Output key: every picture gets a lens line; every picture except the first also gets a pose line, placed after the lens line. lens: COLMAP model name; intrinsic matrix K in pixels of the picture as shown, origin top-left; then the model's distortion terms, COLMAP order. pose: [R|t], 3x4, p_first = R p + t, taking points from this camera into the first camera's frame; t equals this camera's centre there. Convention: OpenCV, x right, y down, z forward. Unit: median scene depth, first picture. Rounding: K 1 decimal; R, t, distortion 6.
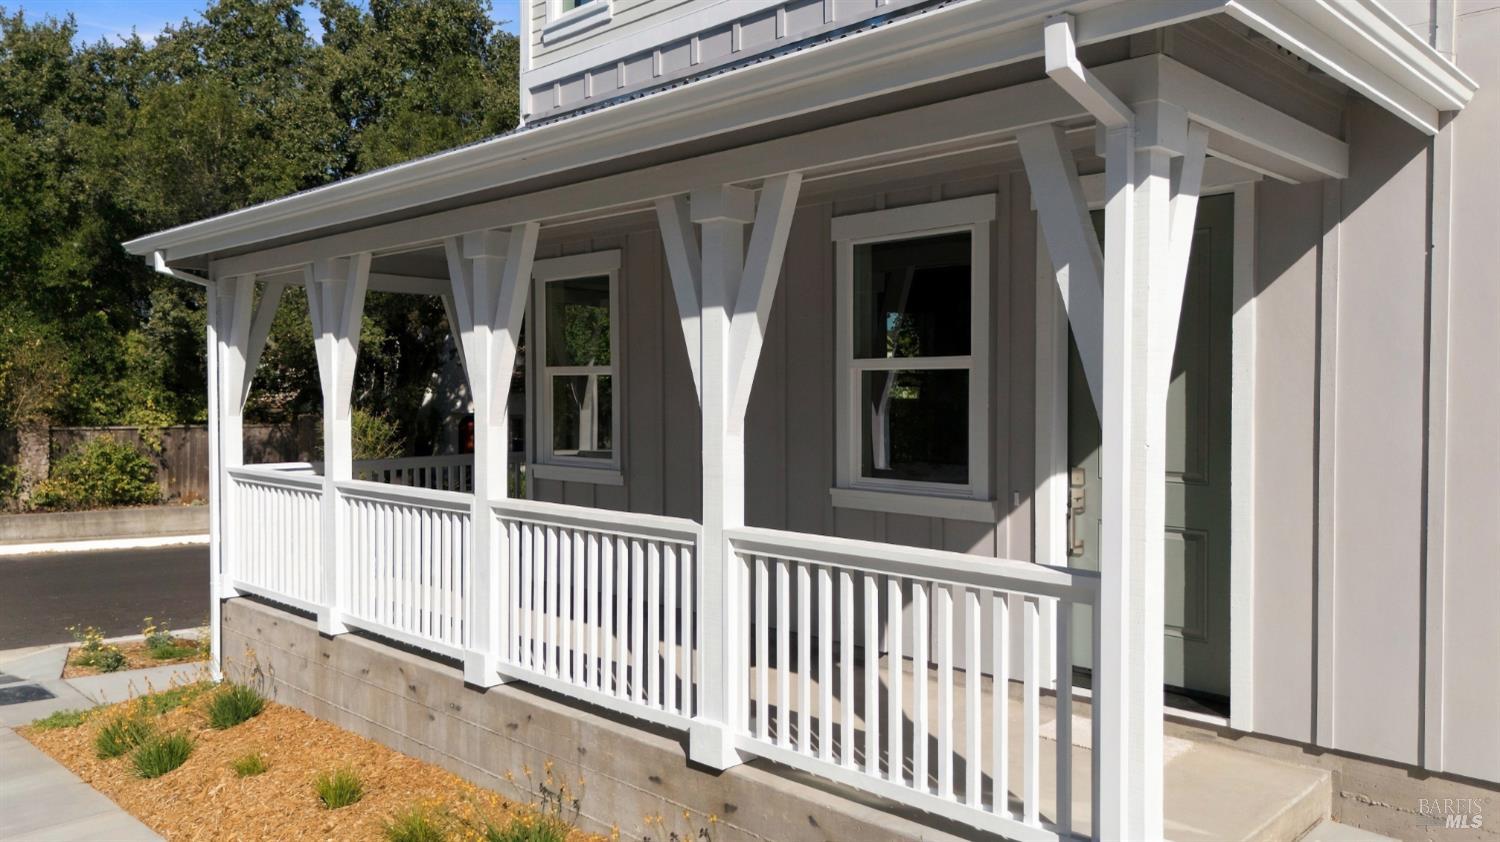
lens RADIAL K [[1104.9, 0, 753.5], [0, 1104.9, 420.8], [0, 0, 1]] dist [0.074970, -0.076375]
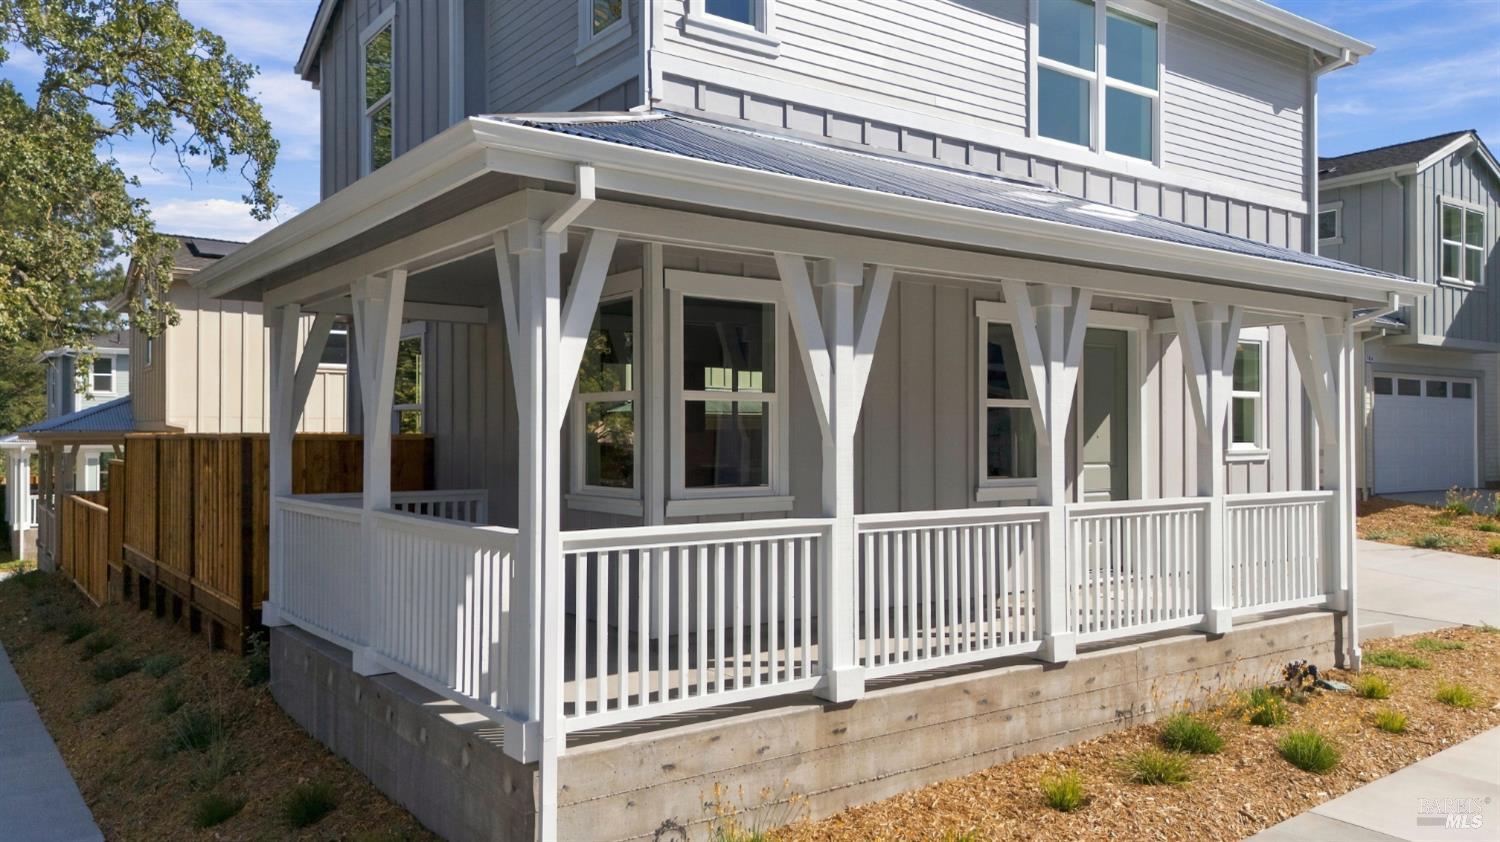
lens RADIAL K [[1104.9, 0, 753.5], [0, 1104.9, 420.8], [0, 0, 1]] dist [0.074970, -0.076375]
pose [[0.153064, 0.016651, 0.988076, -1.708183], [0.030295, 0.999309, -0.021533, -0.005271], [-0.987752, 0.033230, 0.152454, 1.312060]]
